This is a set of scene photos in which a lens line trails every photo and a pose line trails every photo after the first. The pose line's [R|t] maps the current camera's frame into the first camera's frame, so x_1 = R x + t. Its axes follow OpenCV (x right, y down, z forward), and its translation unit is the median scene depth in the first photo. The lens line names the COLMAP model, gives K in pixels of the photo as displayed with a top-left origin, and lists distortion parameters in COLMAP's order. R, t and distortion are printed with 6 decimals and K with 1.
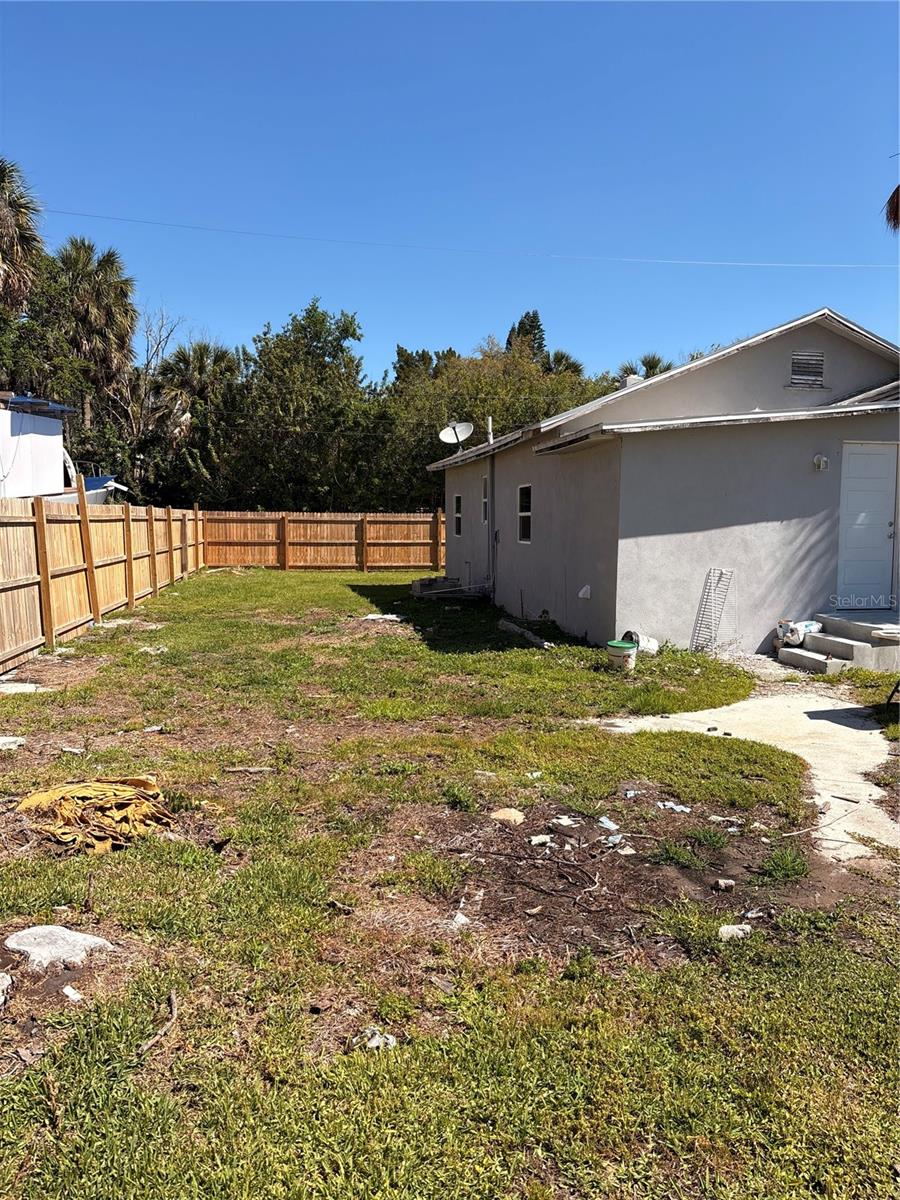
lens RADIAL K [[910.7, 0, 459.0], [0, 910.7, 604.1], [0, 0, 1]] dist [0.112370, -0.263751]
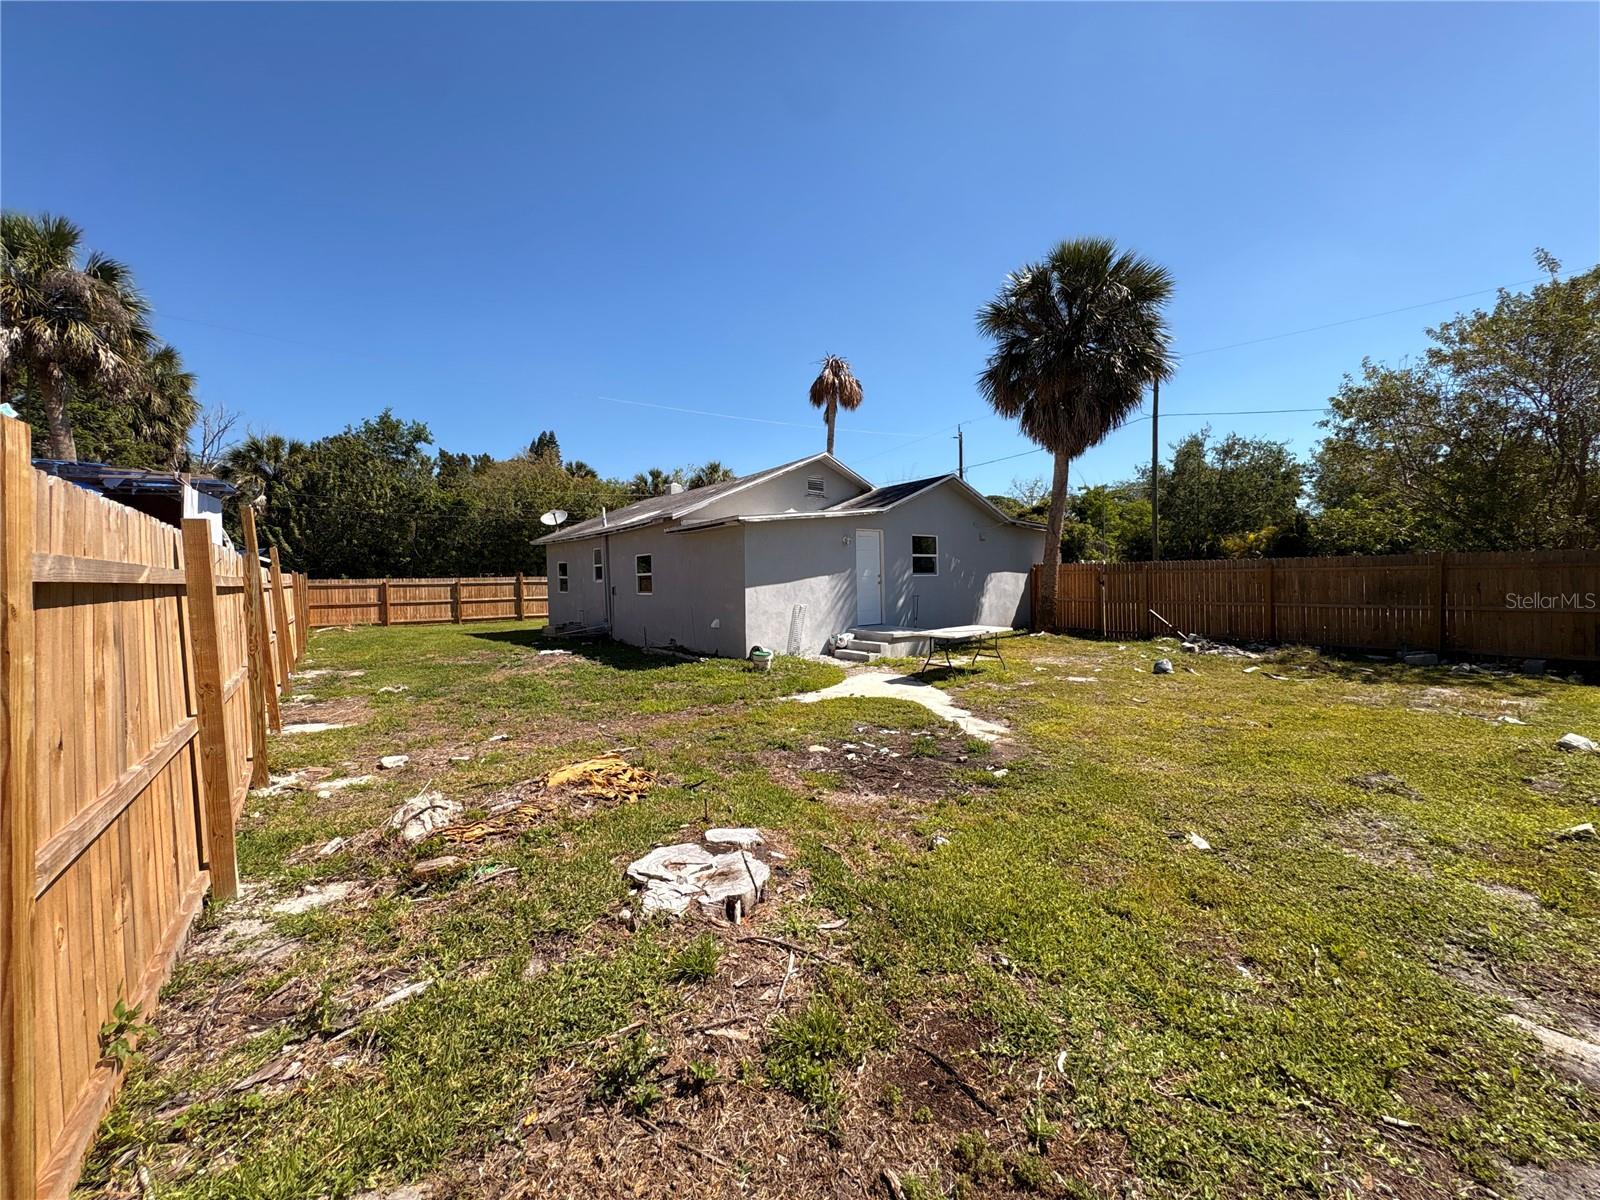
lens RADIAL K [[640.8, 0, 800.0], [0, 640.8, 600.0], [0, 0, 1]] dist [0.000355, 0.001156]
pose [[0.885200, -0.036120, 0.463807, -0.125674], [0.064602, 0.996866, -0.045663, 0.002883], [-0.460704, 0.070383, 0.884759, -0.009338]]
